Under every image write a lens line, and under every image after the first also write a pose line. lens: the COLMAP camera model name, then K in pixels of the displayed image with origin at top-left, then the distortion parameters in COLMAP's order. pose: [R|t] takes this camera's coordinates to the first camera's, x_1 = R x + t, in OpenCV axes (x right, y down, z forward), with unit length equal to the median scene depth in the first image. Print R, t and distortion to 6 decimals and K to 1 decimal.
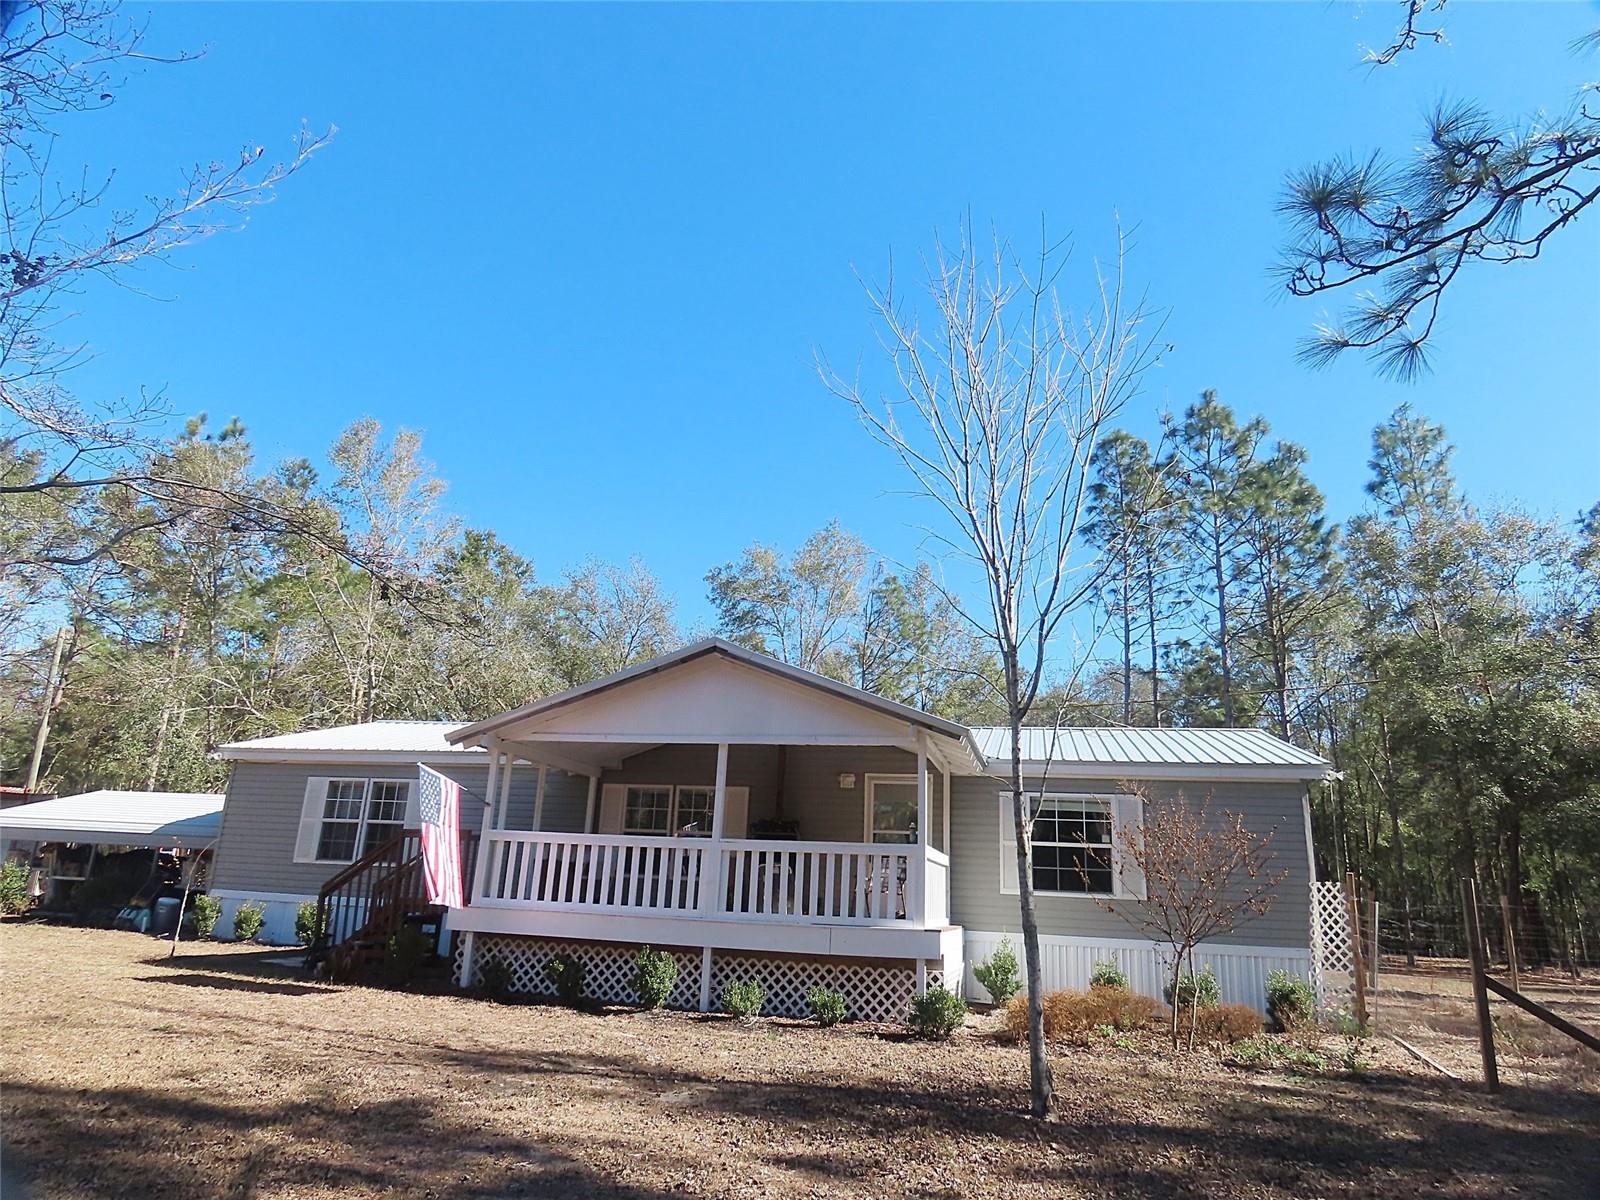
lens RADIAL K [[1006.8, 0, 809.8], [0, 1006.8, 604.8], [0, 0, 1]] dist [-0.004060, -0.000666]
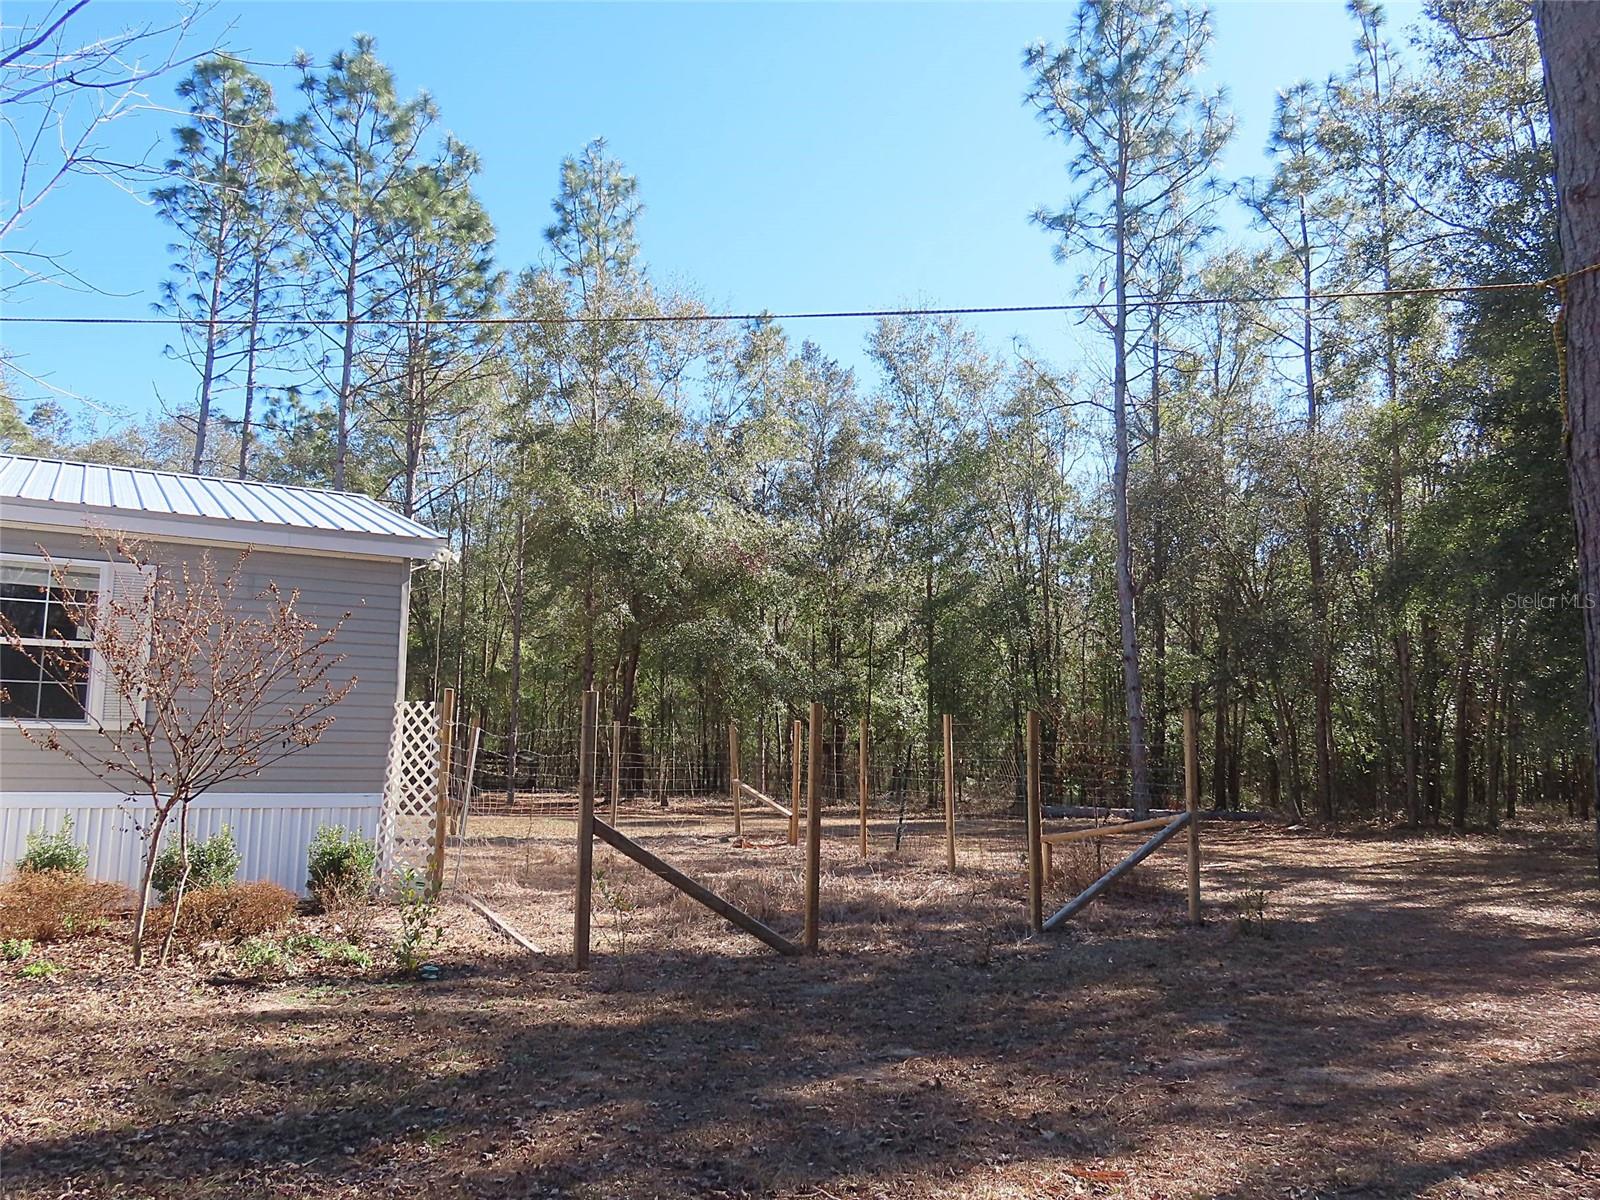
lens RADIAL K [[1288.4, 0, 800.0], [0, 1288.4, 600.0], [0, 0, 1]] dist [0.013125, 0.003443]
pose [[0.742772, 0.051650, 0.667549, 0.081696], [-0.170422, 0.978767, 0.113895, 0.044467], [-0.647492, -0.198363, 0.735803, 0.134488]]
